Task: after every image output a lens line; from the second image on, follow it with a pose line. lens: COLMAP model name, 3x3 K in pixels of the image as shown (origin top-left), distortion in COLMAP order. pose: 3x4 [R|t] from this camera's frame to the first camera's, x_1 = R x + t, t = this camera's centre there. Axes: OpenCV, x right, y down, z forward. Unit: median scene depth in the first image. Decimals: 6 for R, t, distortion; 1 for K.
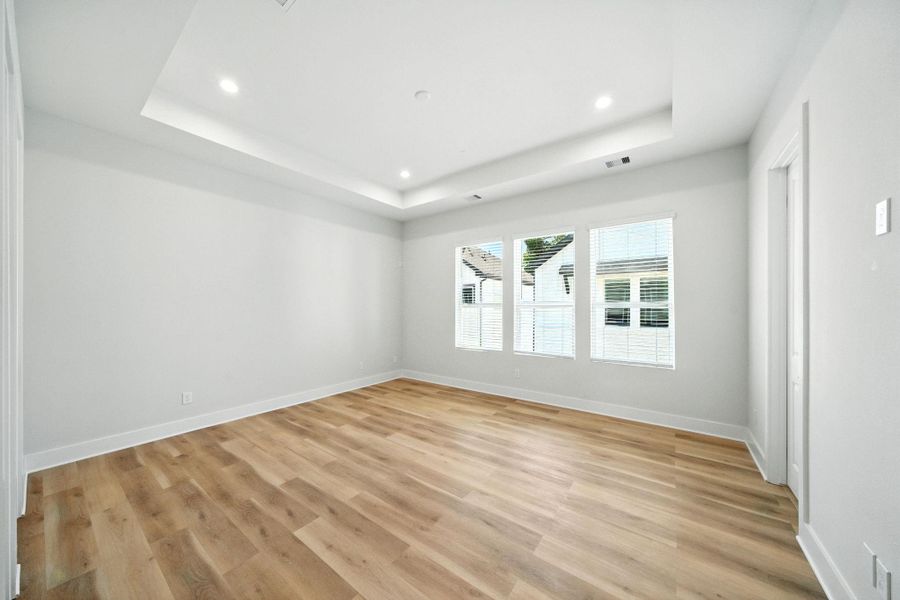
lens RADIAL K [[308.2, 0, 436.9], [0, 308.2, 310.4], [0, 0, 1]] dist [-0.008672, 0.000271]
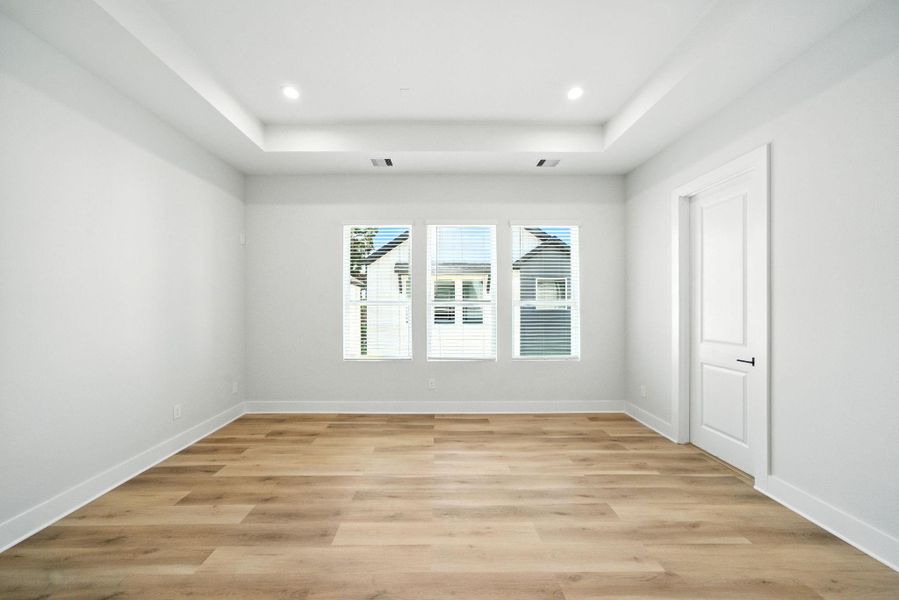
lens RADIAL K [[307.3, 0, 440.0], [0, 307.3, 307.2], [0, 0, 1]] dist [-0.003460, 0.000250]
pose [[0.787064, -0.001191, 0.616870, -0.300649], [0.006043, 0.999965, -0.005780, -0.000096], [-0.616842, 0.008277, 0.787044, 0.390331]]
